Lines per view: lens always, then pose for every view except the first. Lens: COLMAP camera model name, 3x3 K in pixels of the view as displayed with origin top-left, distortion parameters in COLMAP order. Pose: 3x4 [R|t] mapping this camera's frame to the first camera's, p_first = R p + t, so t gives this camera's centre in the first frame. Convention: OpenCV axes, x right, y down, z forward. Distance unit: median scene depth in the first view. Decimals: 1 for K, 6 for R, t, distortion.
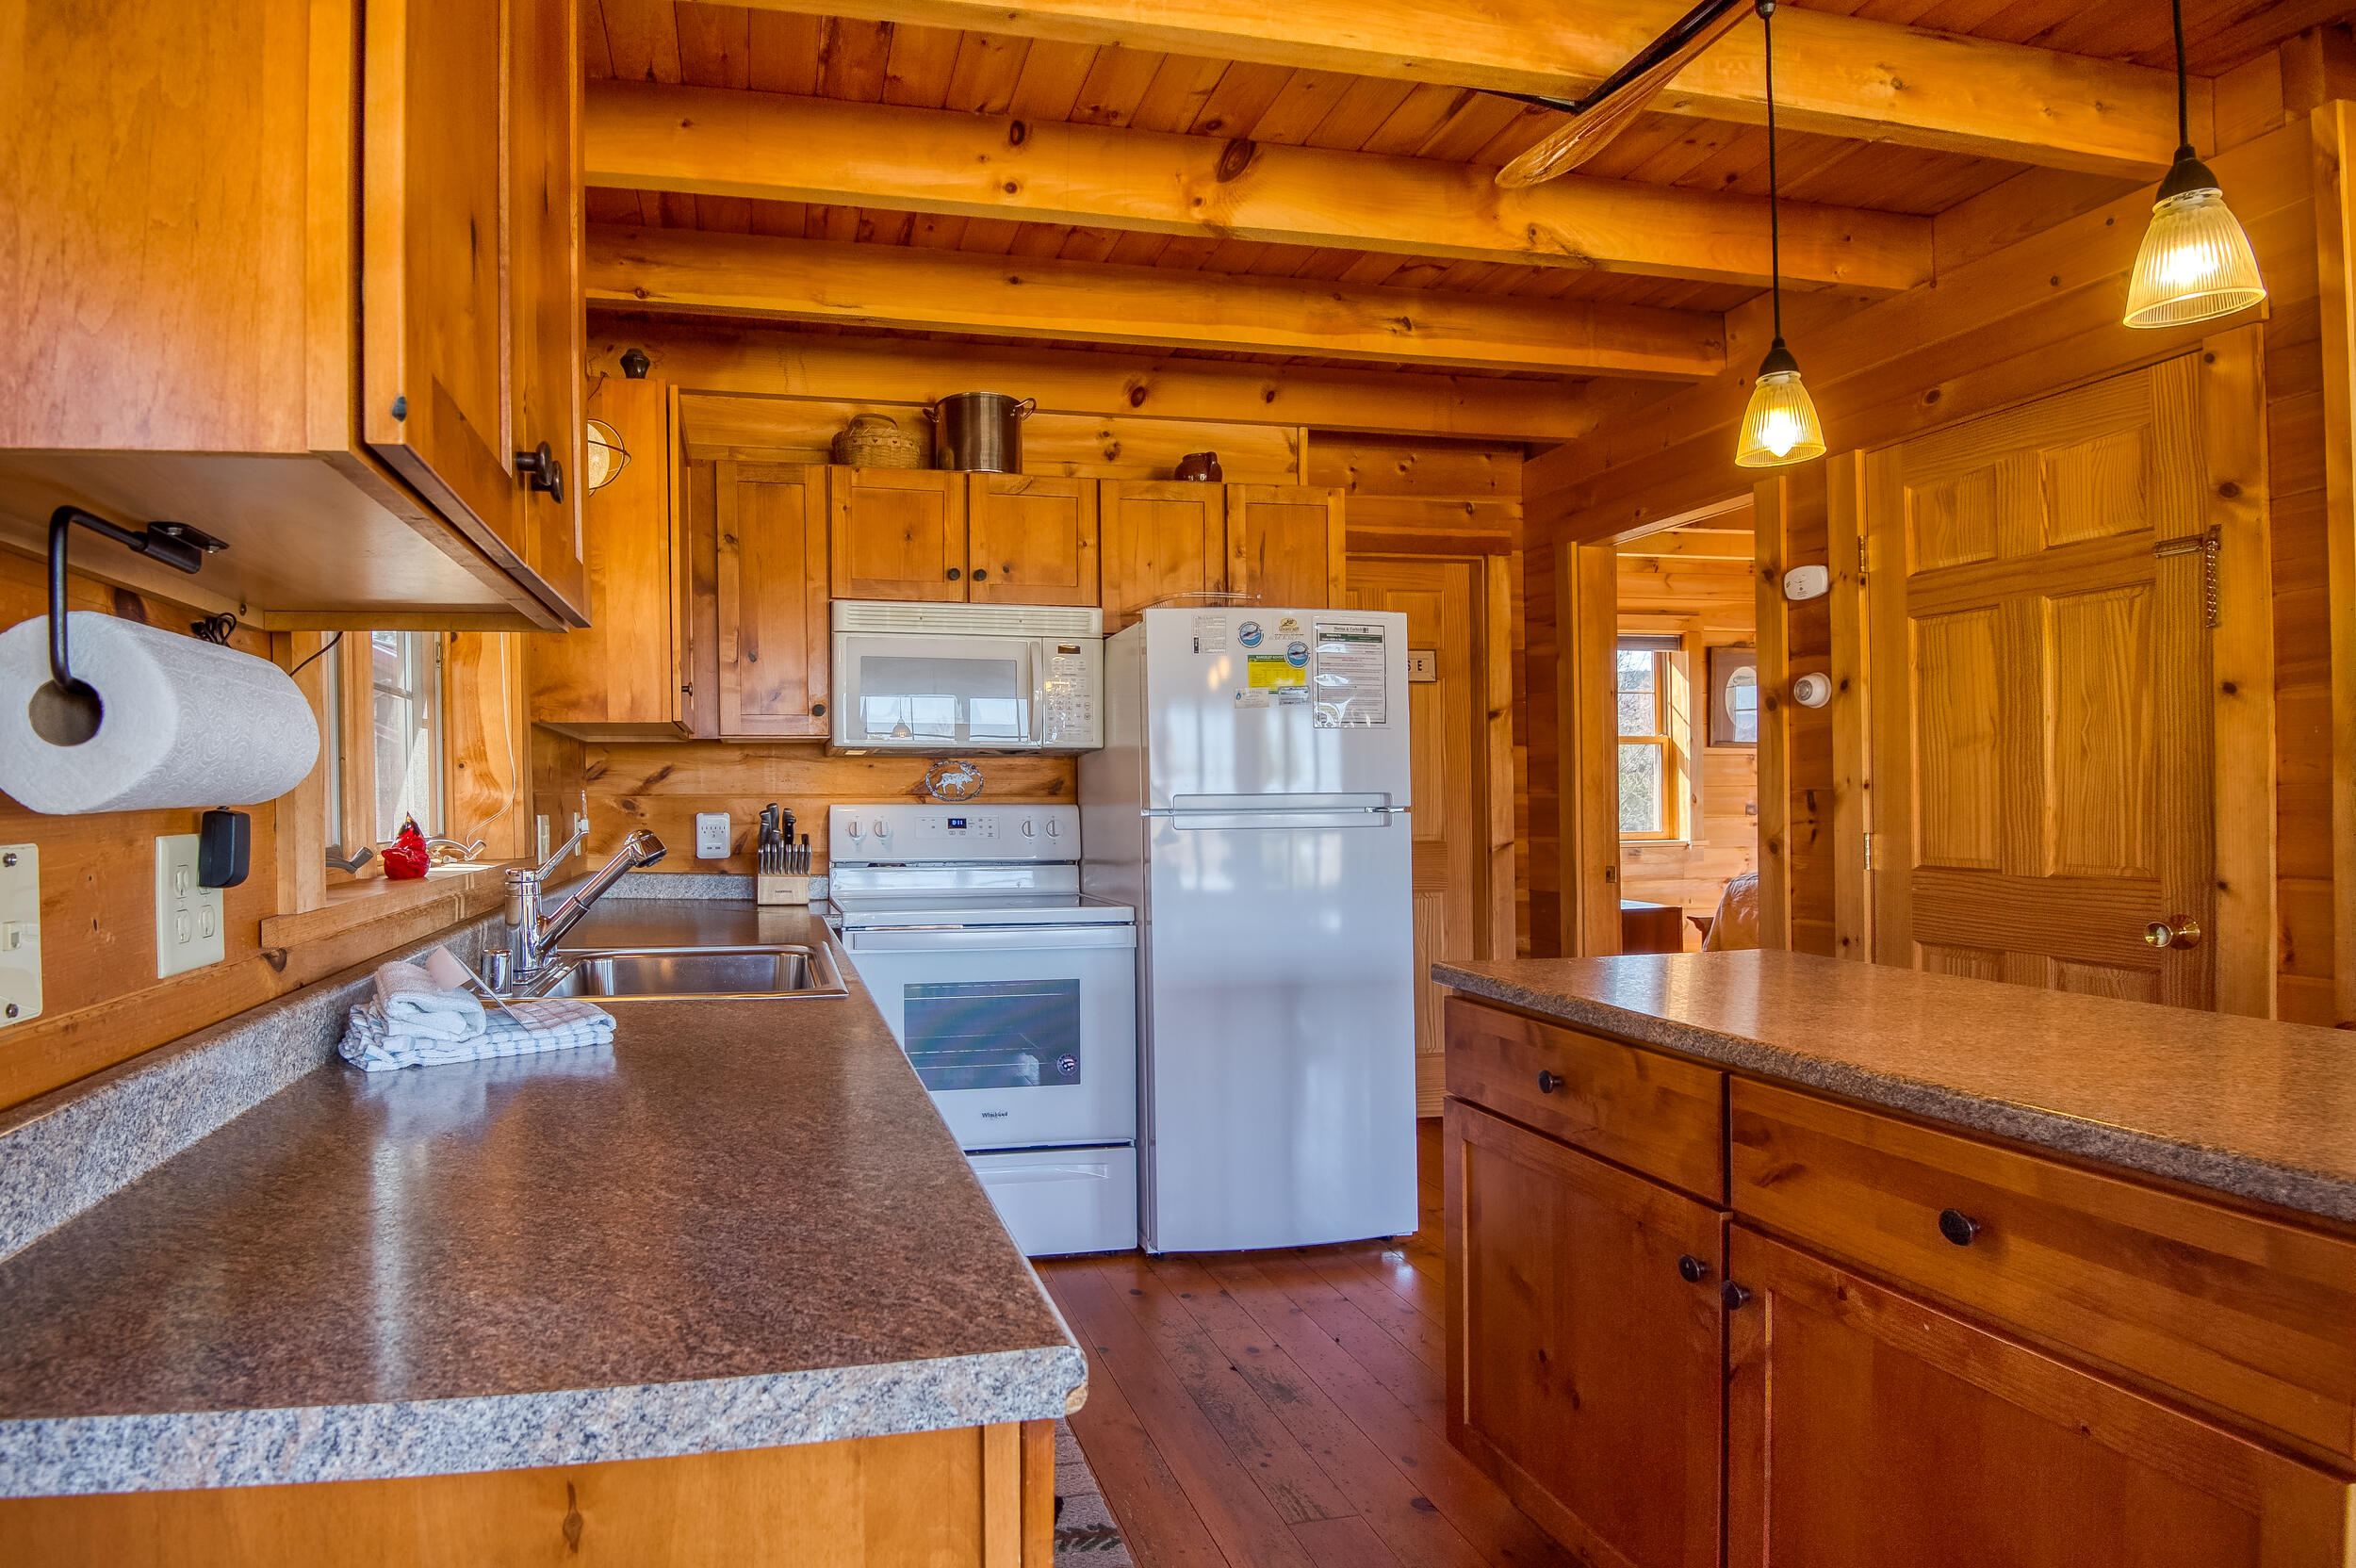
lens RADIAL K [[1225.8, 0, 973.4], [0, 1225.8, 803.2], [0, 0, 1]] dist [-0.014420, -0.005283]
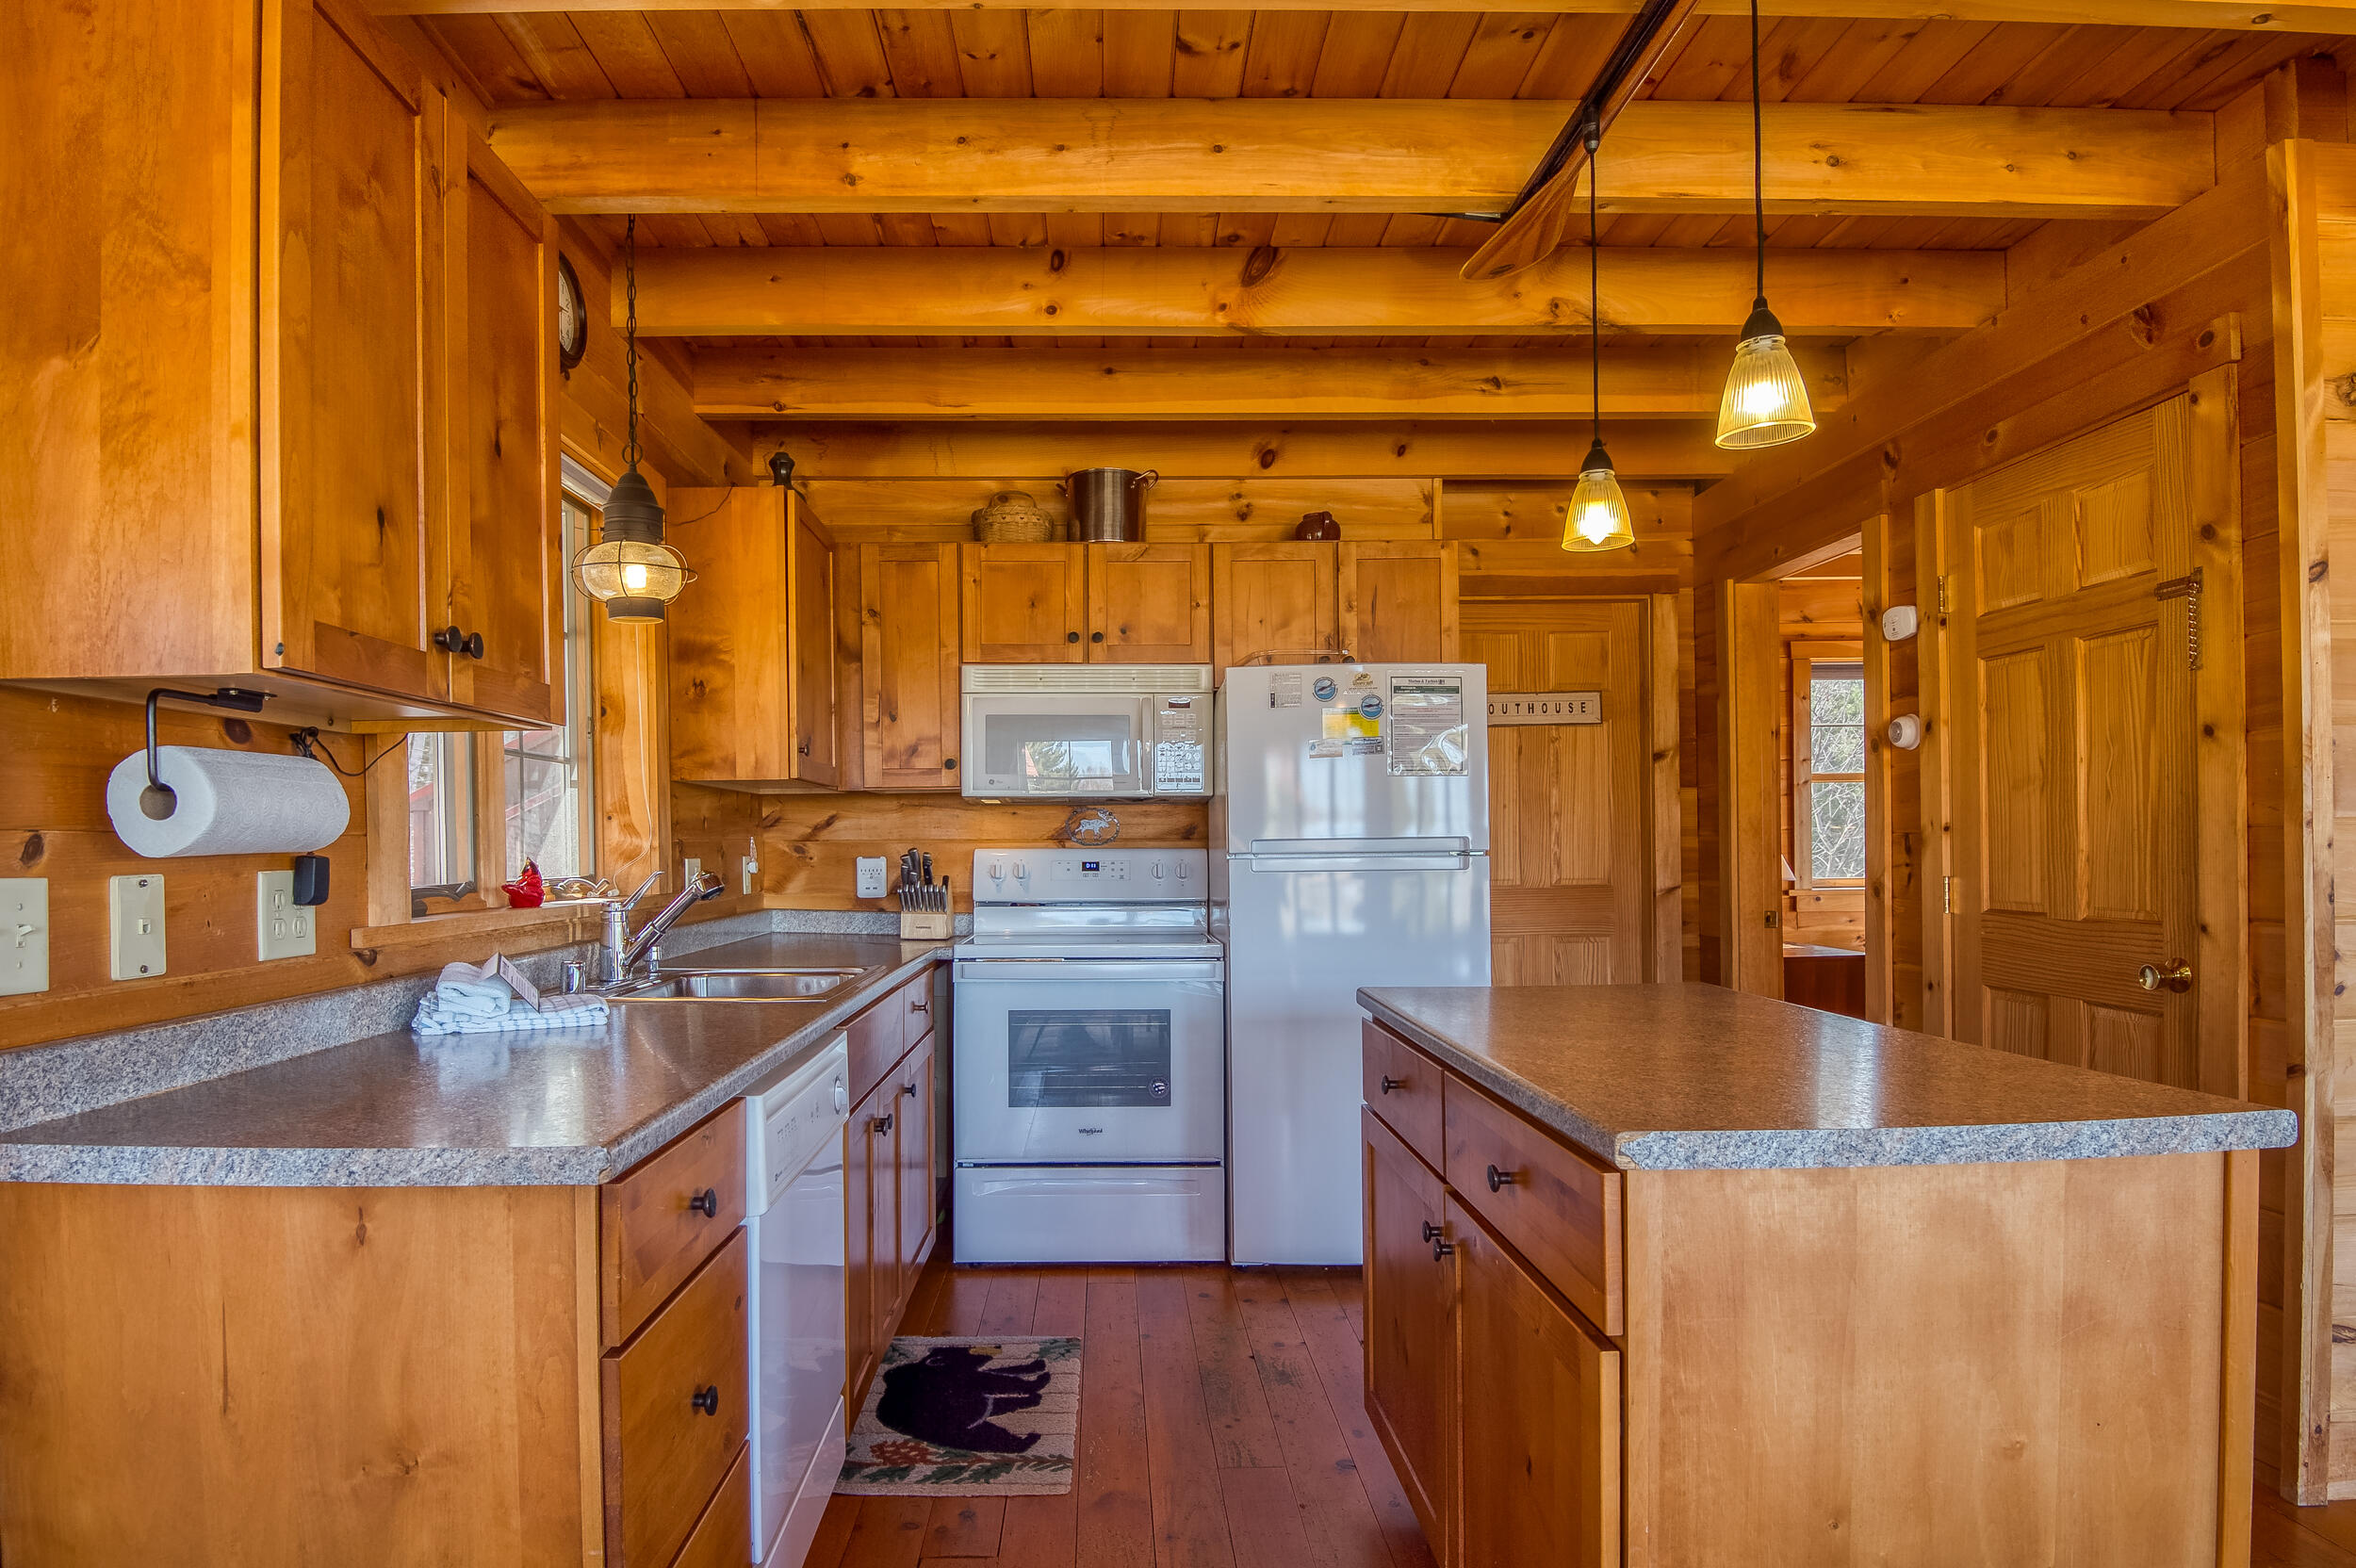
lens RADIAL K [[1314.1, 0, 1101.0], [0, 1314.1, 844.4], [0, 0, 1]] dist [-0.001622, -0.006417]
pose [[0.985248, -0.002332, -0.171116, 0.228126], [0.002057, 0.999996, -0.001785, -0.000909], [0.171119, 0.001407, 0.985249, -0.161940]]
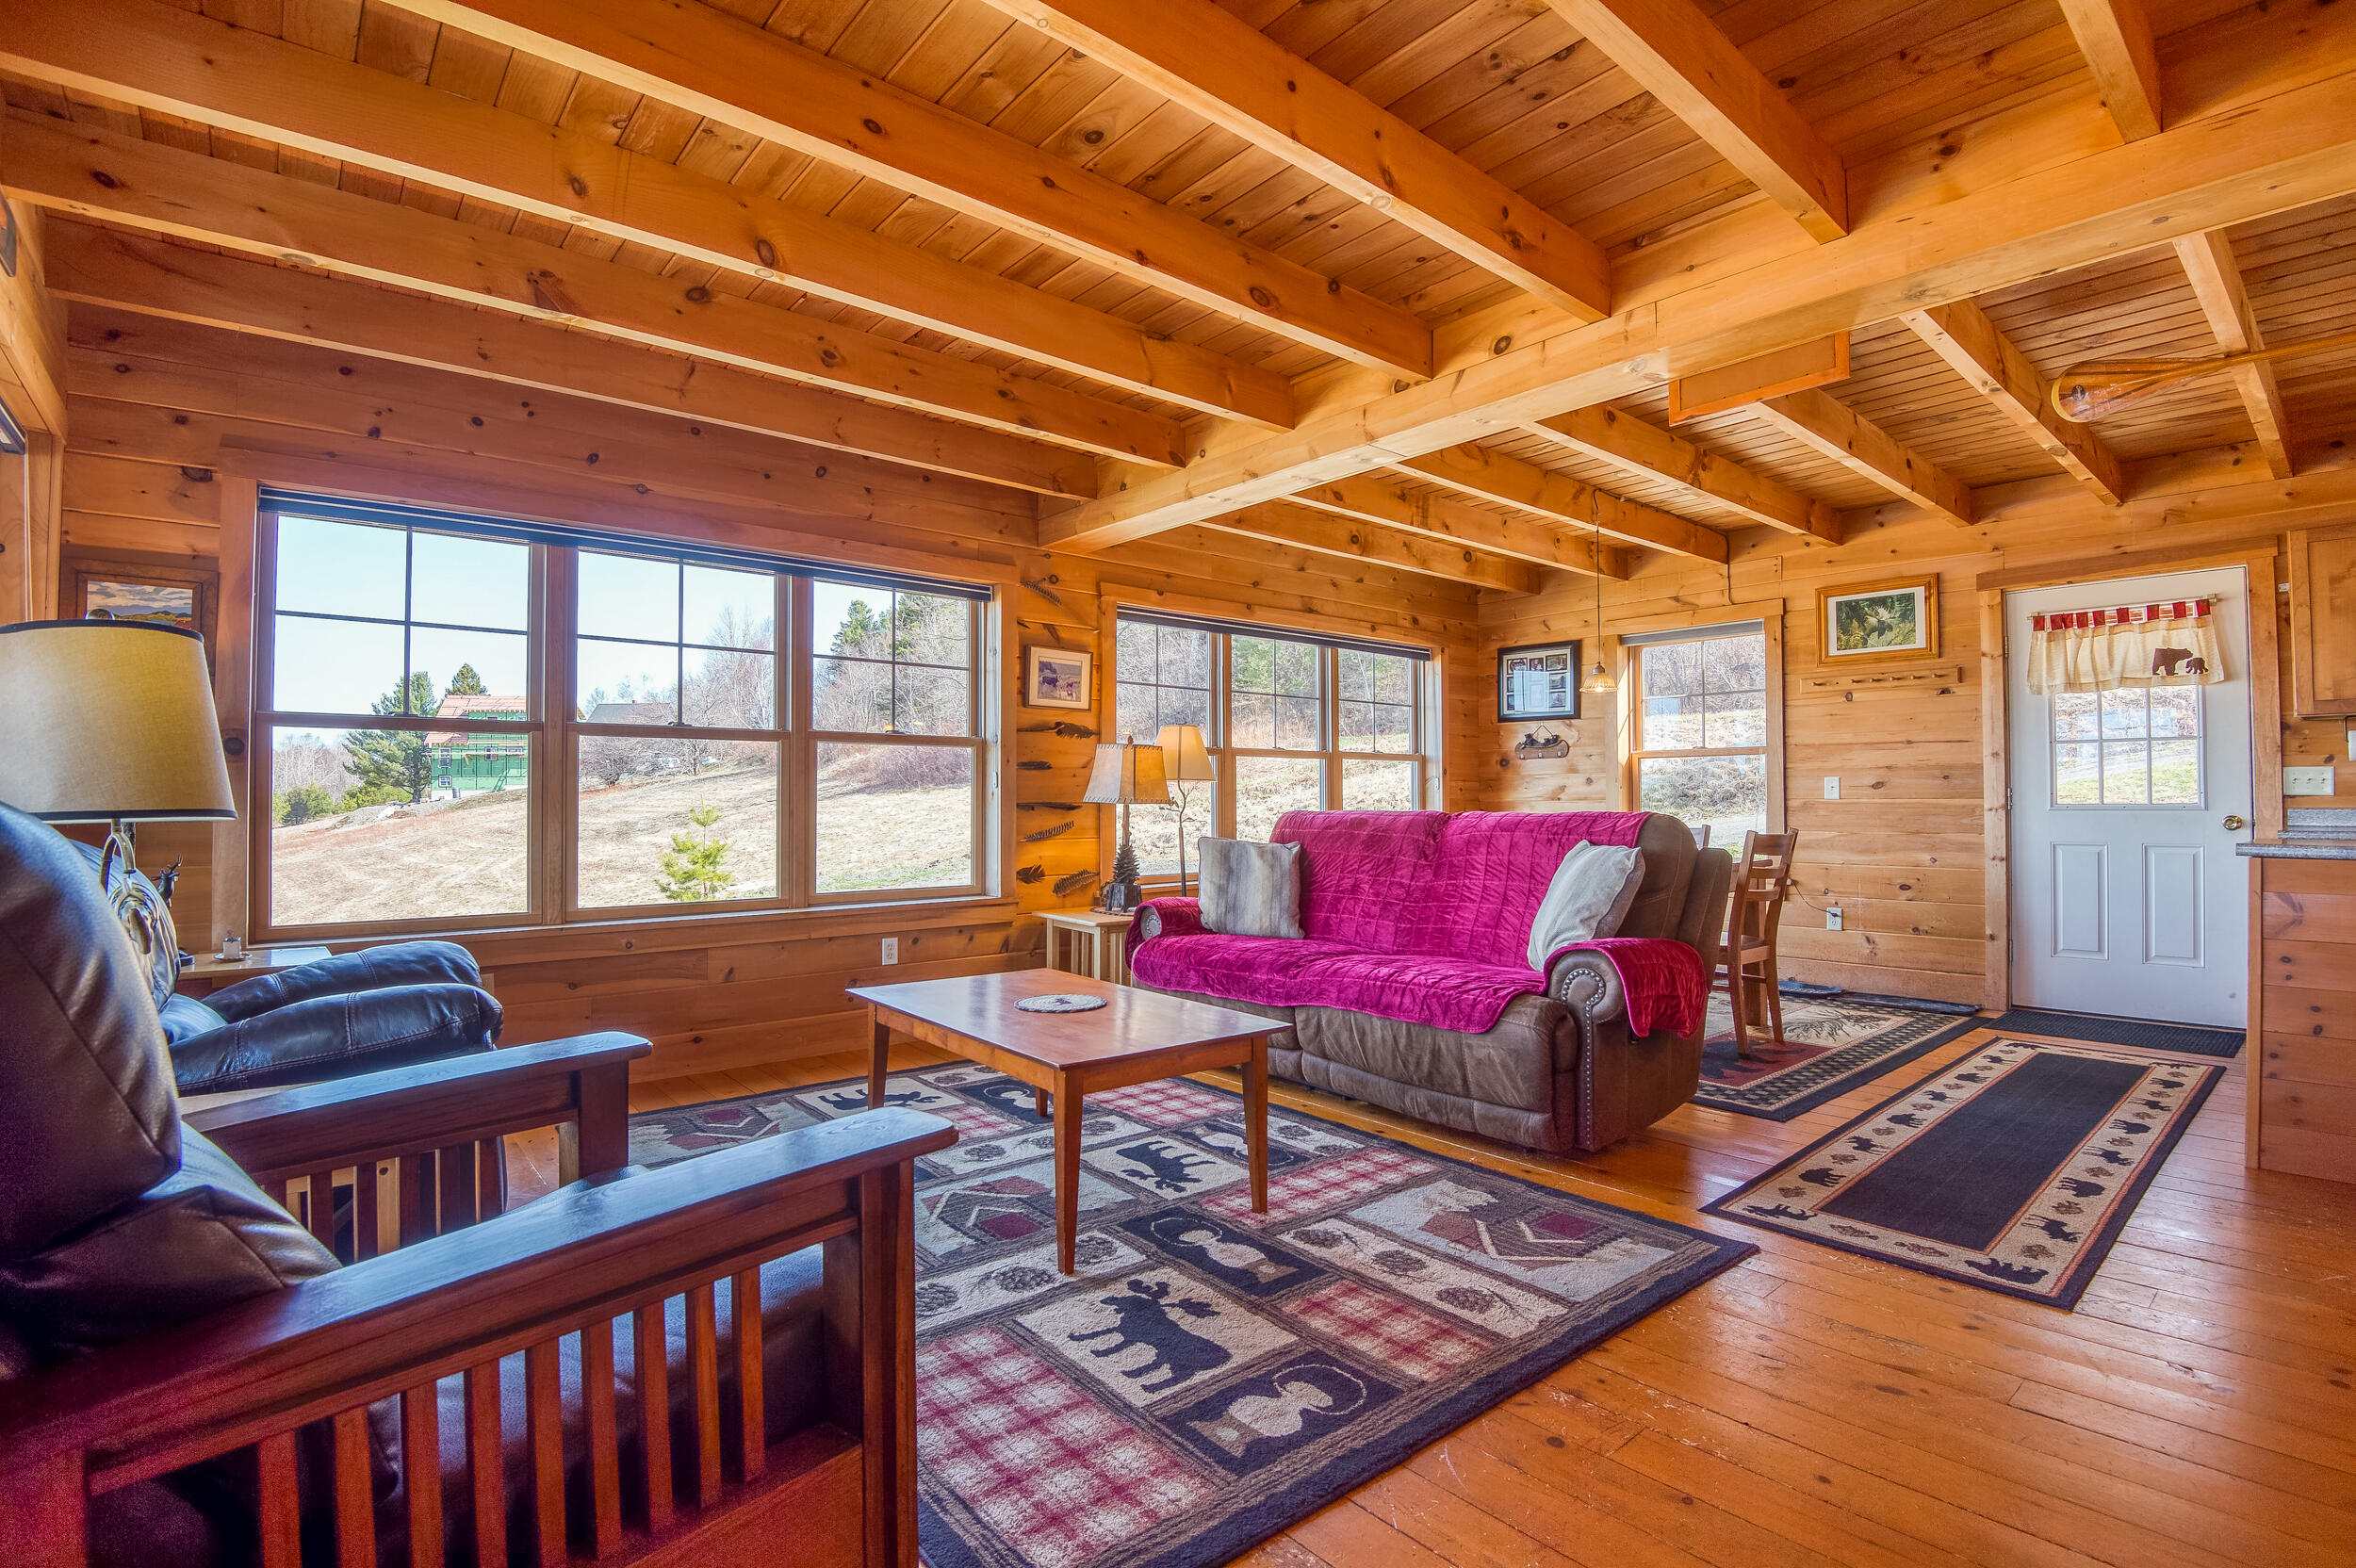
lens RADIAL K [[1110.4, 0, 1221.3], [0, 1110.4, 791.1], [0, 0, 1]] dist [-0.038403, -0.007785]
pose [[-0.851048, 0.016234, -0.524836, 1.778284], [0.017133, 0.999848, 0.003145, 0.012007], [0.524808, -0.006315, -0.851197, 0.618760]]
